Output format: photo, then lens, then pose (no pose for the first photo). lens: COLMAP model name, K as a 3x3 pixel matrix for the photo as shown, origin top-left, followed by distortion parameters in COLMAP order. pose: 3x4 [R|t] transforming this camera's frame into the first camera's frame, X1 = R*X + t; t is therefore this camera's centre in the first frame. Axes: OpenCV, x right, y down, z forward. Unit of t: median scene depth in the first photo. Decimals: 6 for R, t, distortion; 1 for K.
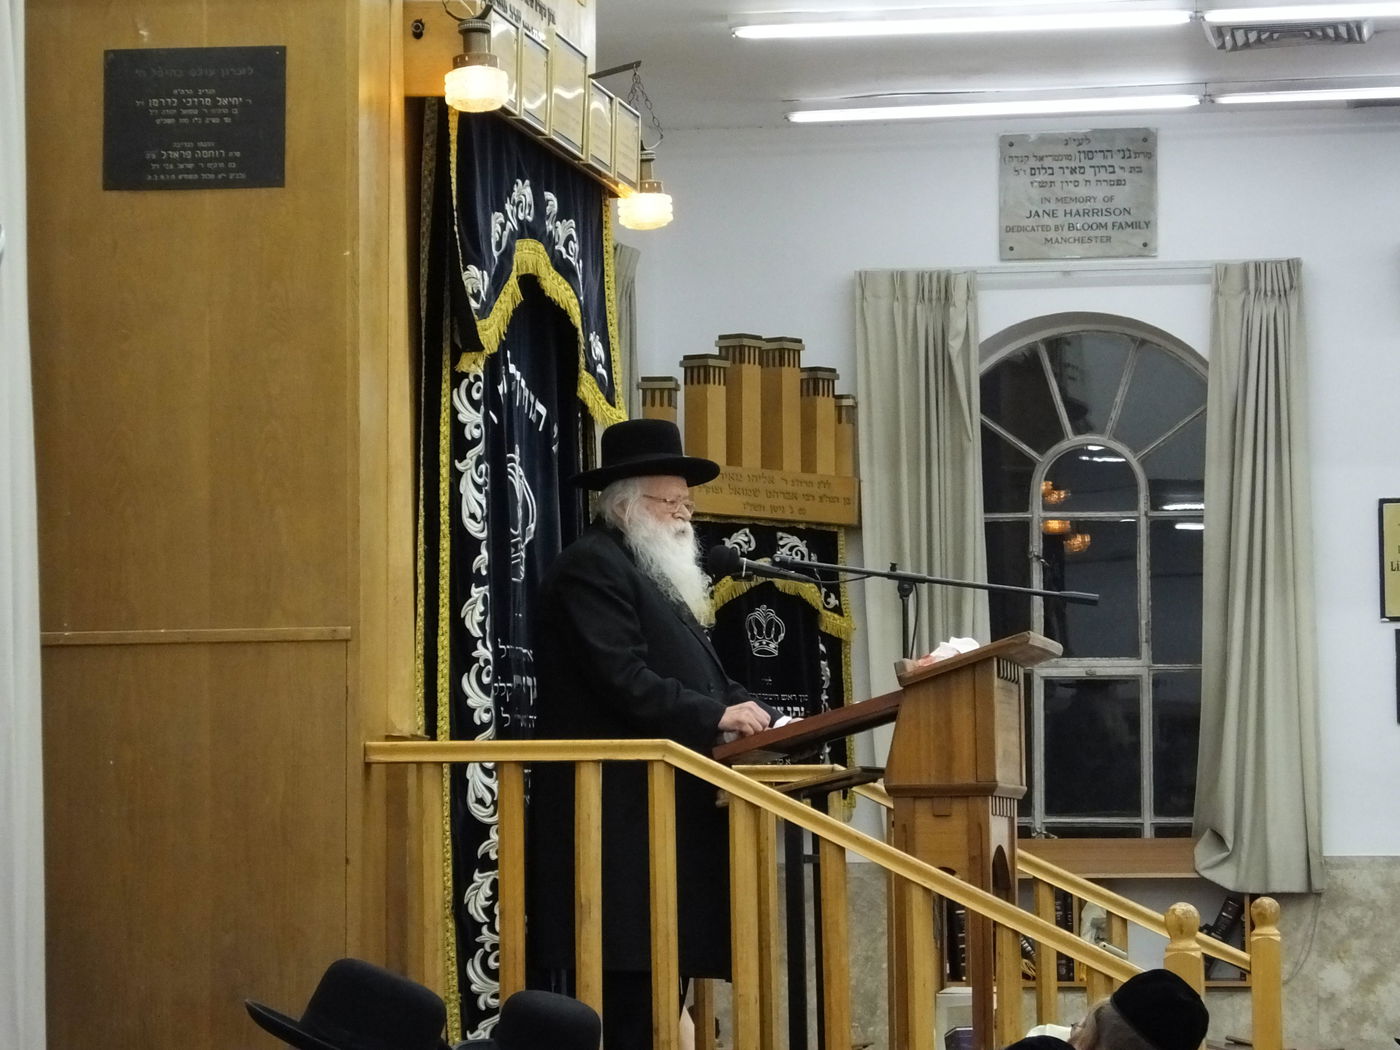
lens RADIAL K [[5442.9, 0, 700.0], [0, 5442.9, 525.0], [0, 0, 1]] dist [-0.003402, 2.620595]
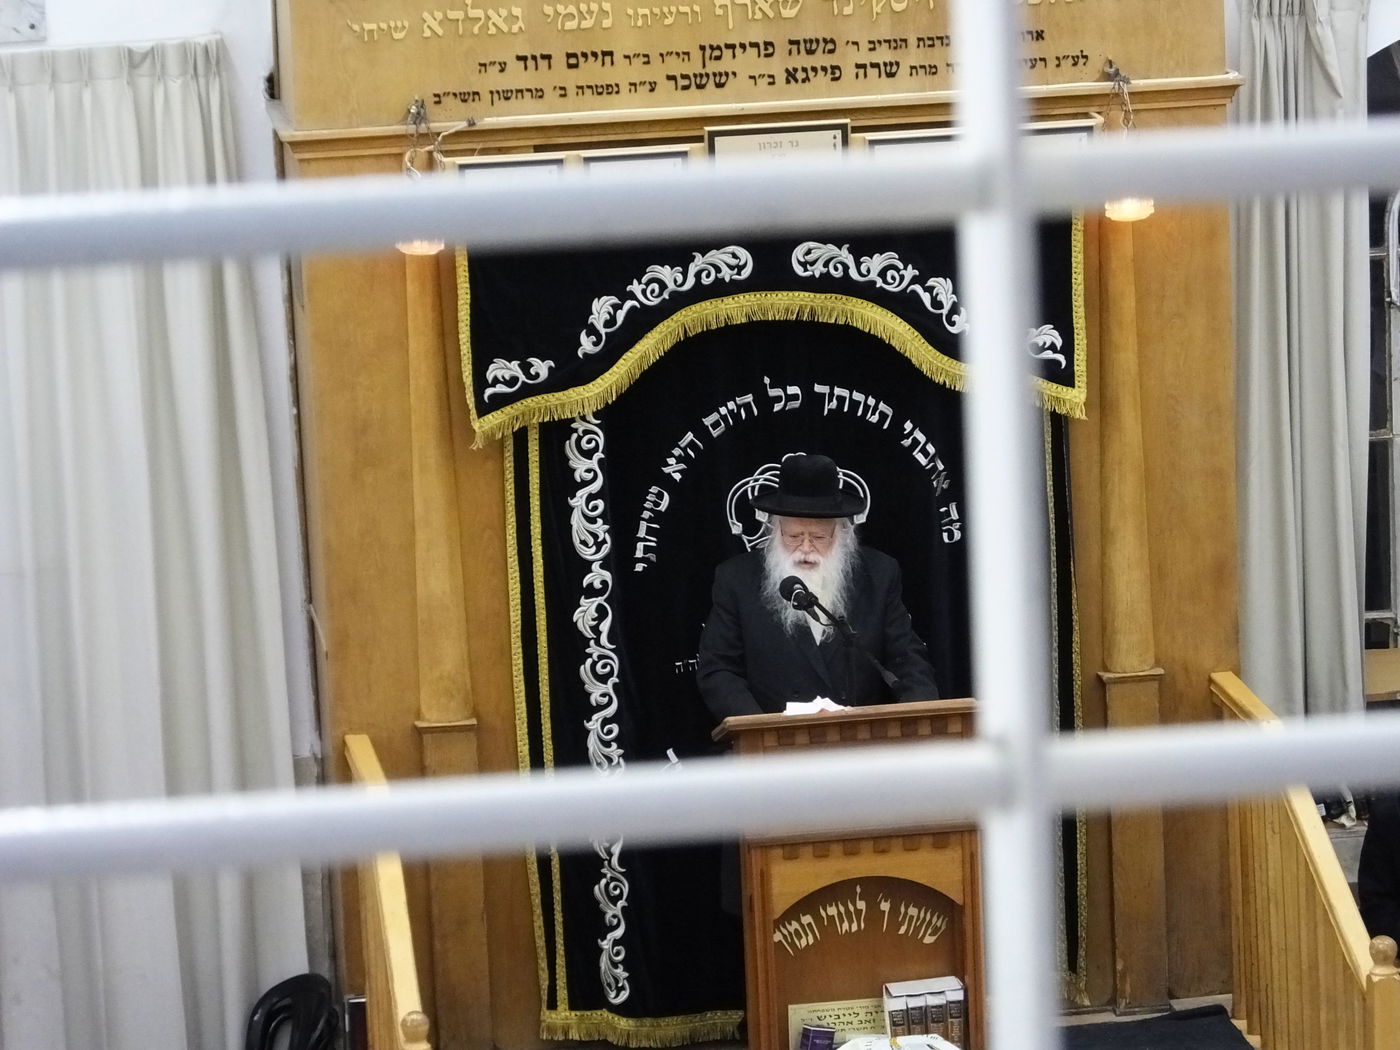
lens RADIAL K [[5738.6, 0, 700.0], [0, 5738.6, 525.0], [0, 0, 1]] dist [-0.003392, -3.777442]
pose [[0.296439, 0.168302, -0.940106, 1.152755], [0.103374, 0.972913, 0.206772, -0.263402], [0.949441, -0.158478, 0.271011, 0.640647]]
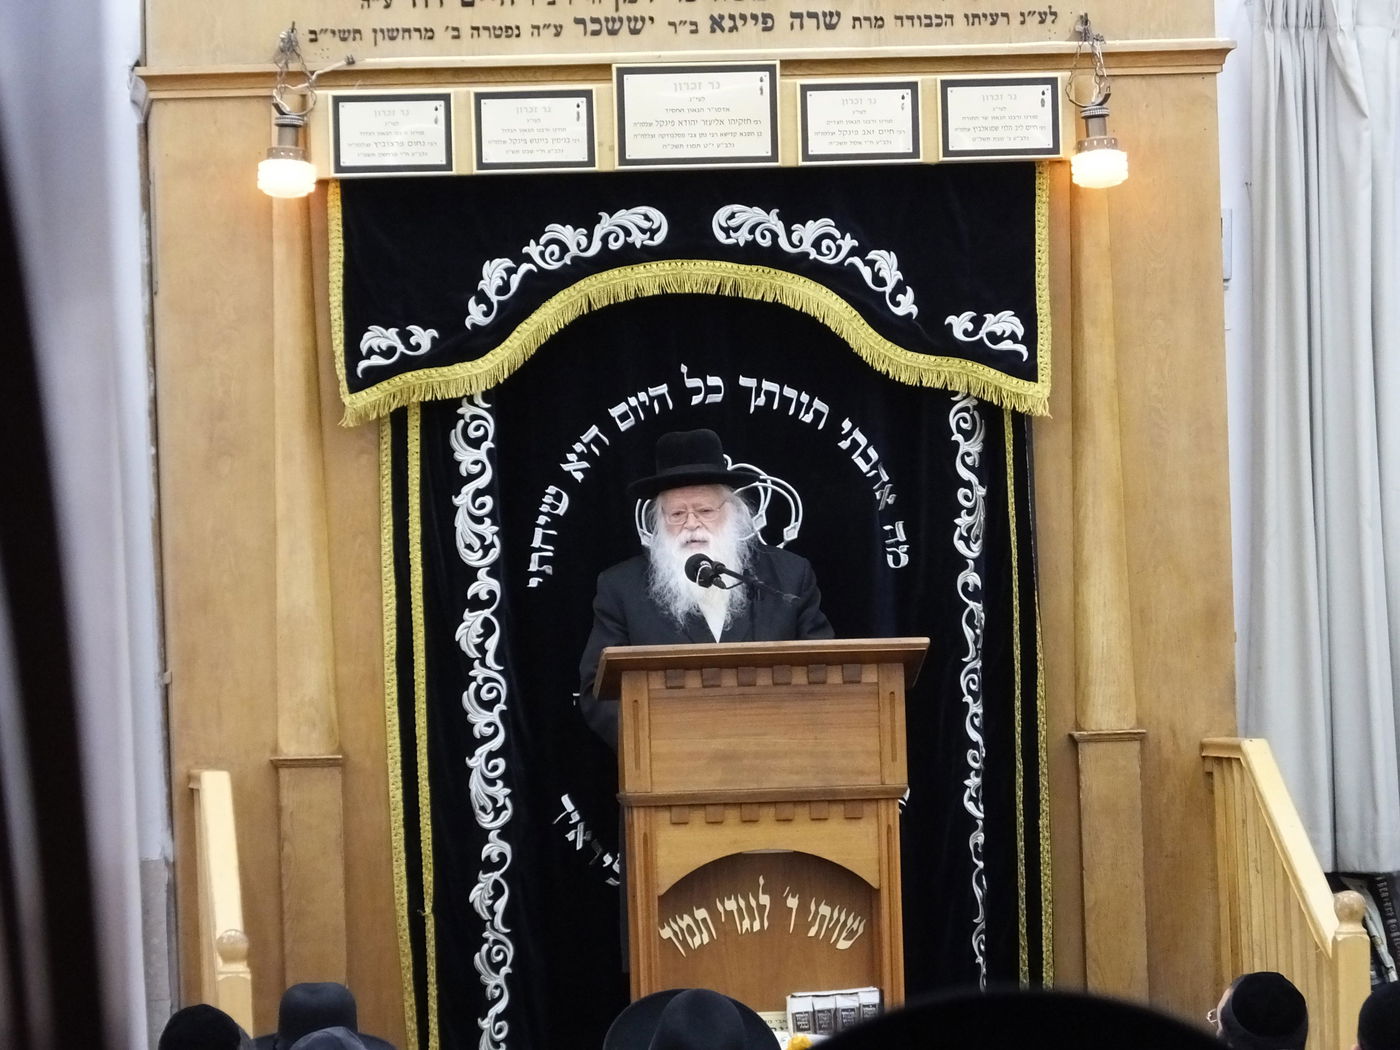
lens RADIAL K [[8185.0, 0, 700.0], [0, 8185.0, 525.0], [0, 0, 1]] dist [0.091290, -44.200536]
pose [[0.257232, -0.022973, -0.966077, 1.481135], [0.091820, 0.995775, 0.000769, -0.002761], [0.961977, -0.088903, 0.258255, 0.596805]]
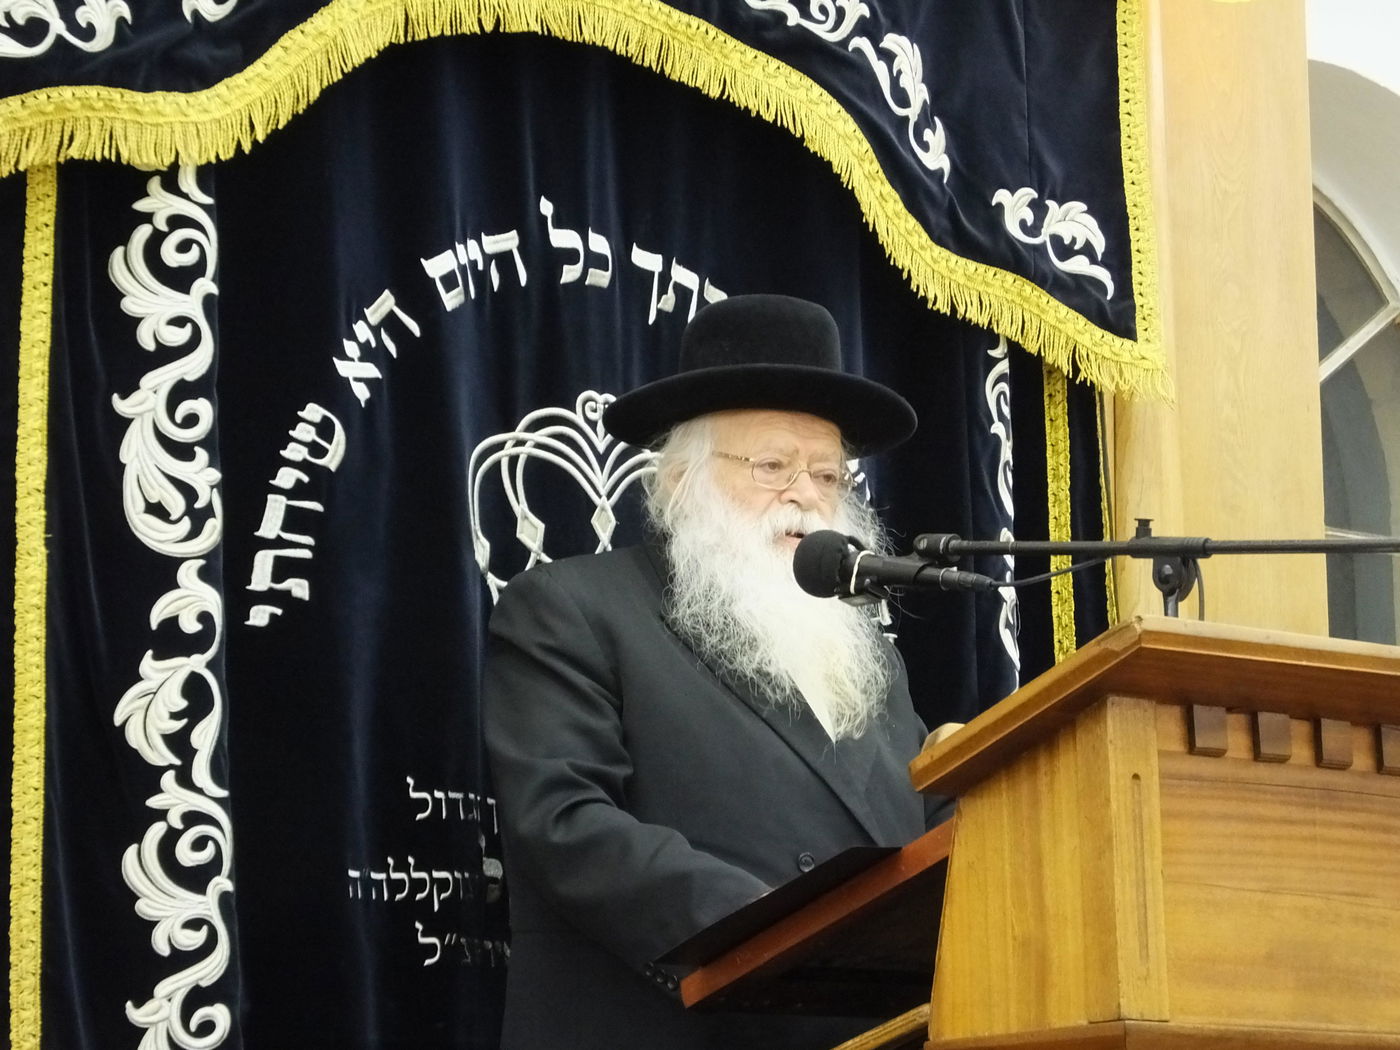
lens RADIAL K [[4276.7, 0, 705.4], [0, 4276.7, 504.6], [0, 0, 1]] dist [0.247734, -3.218150]
pose [[0.751174, -0.138565, -0.645397, 0.221544], [0.058442, 0.987841, -0.144067, 0.051502], [0.657512, 0.070501, 0.750139, 0.722745]]
